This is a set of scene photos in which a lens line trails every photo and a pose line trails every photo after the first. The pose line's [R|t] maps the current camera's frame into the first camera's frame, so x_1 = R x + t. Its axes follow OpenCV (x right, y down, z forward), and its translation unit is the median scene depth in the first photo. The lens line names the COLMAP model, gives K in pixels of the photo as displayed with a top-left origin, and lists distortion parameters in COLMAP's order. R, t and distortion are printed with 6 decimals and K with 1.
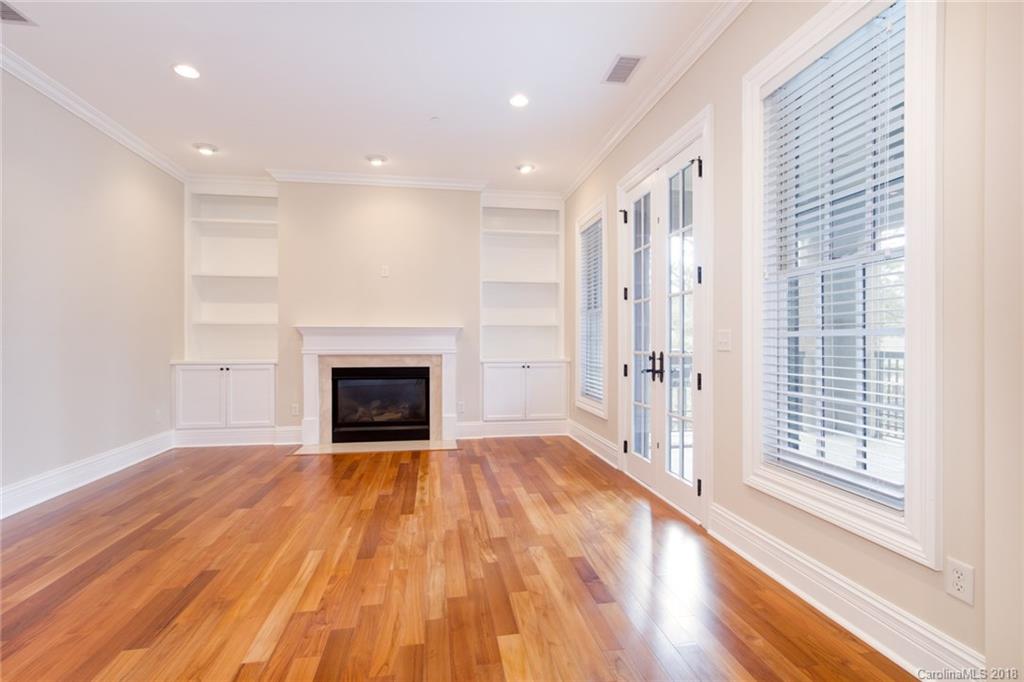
lens RADIAL K [[473.5, 0, 508.6], [0, 473.5, 345.7], [0, 0, 1]] dist [0.002136, 0.000635]
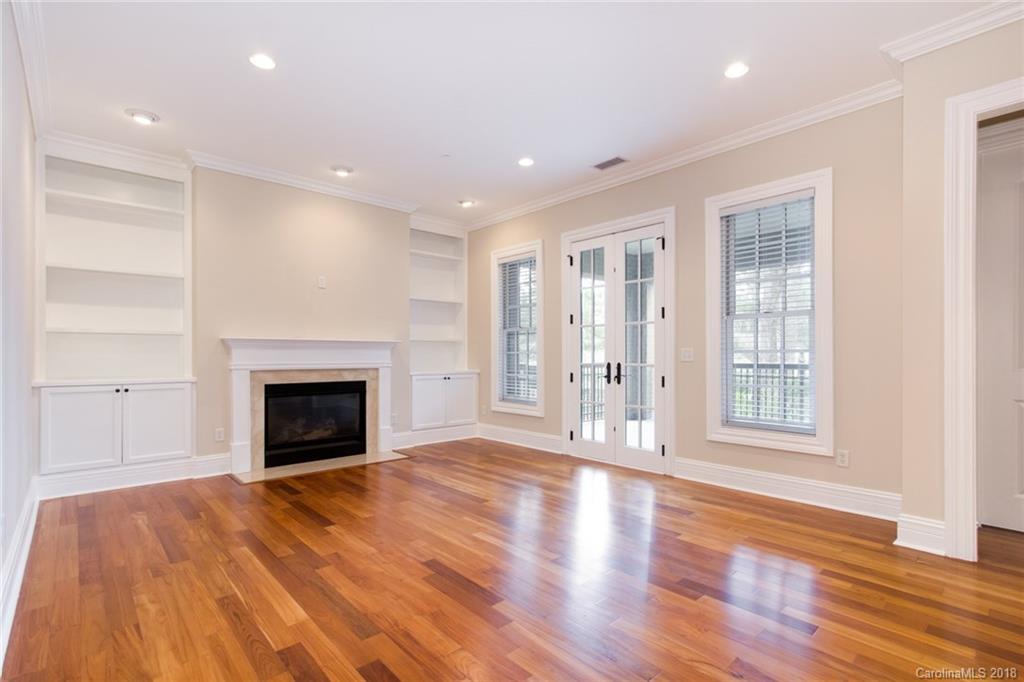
lens RADIAL K [[482.0, 0, 515.3], [0, 482.0, 356.8], [0, 0, 1]] dist [0.002436, 0.000577]
pose [[0.837034, -0.001657, 0.547149, -0.475477], [0.004593, 0.999981, -0.003999, -0.000418], [-0.547132, 0.005860, 0.837026, -0.028918]]
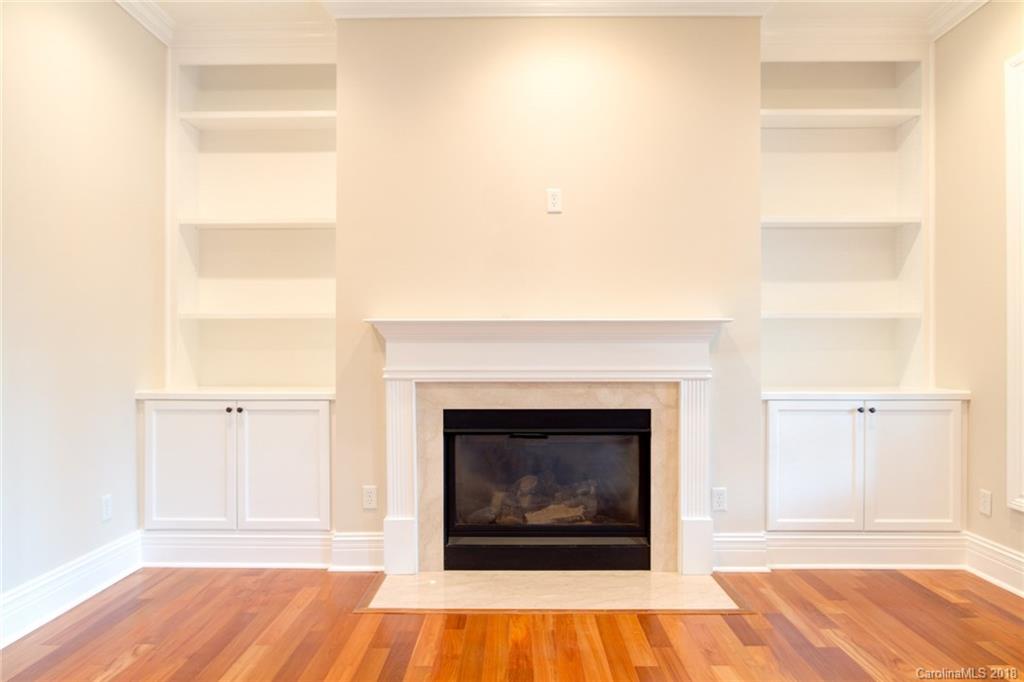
lens RADIAL K [[656.3, 0, 510.5], [0, 656.3, 345.8], [0, 0, 1]] dist [-0.058123, 0.061133]
pose [[0.985597, -0.002450, -0.169093, -0.199299], [0.000065, 0.999901, -0.014105, -0.006918], [0.169111, 0.013890, 0.985499, 0.375231]]
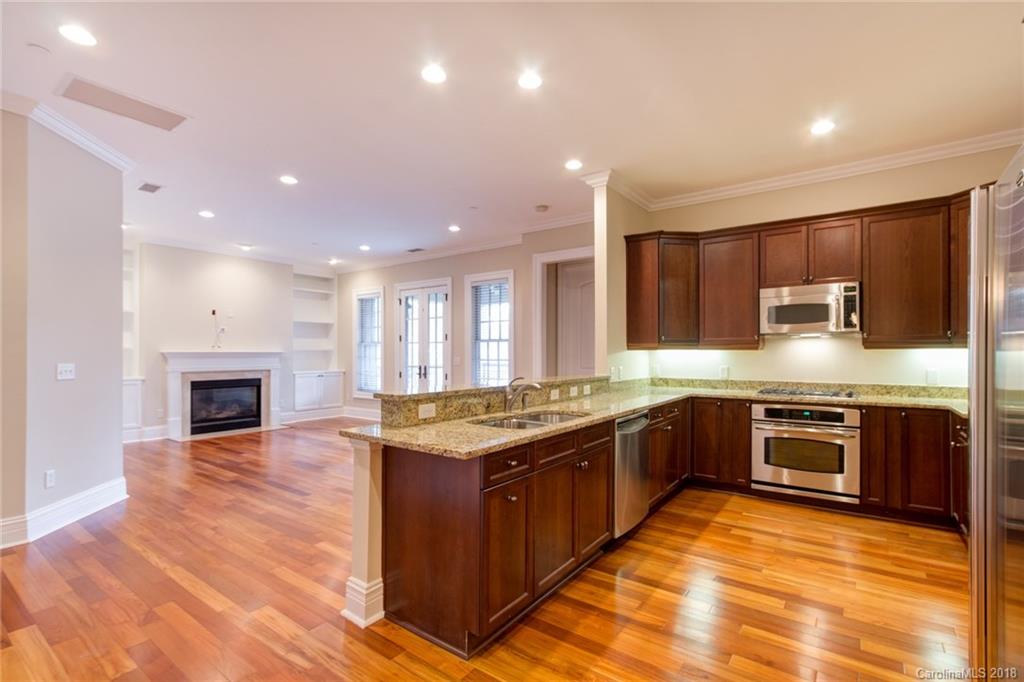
lens RADIAL K [[471.2, 0, 513.1], [0, 471.2, 351.8], [0, 0, 1]] dist [-0.000499, 0.000390]
pose [[0.710502, -0.000227, 0.703695, -0.674403], [0.006099, 0.999964, -0.005836, -0.026375], [-0.703668, 0.008438, 0.710479, -0.653998]]
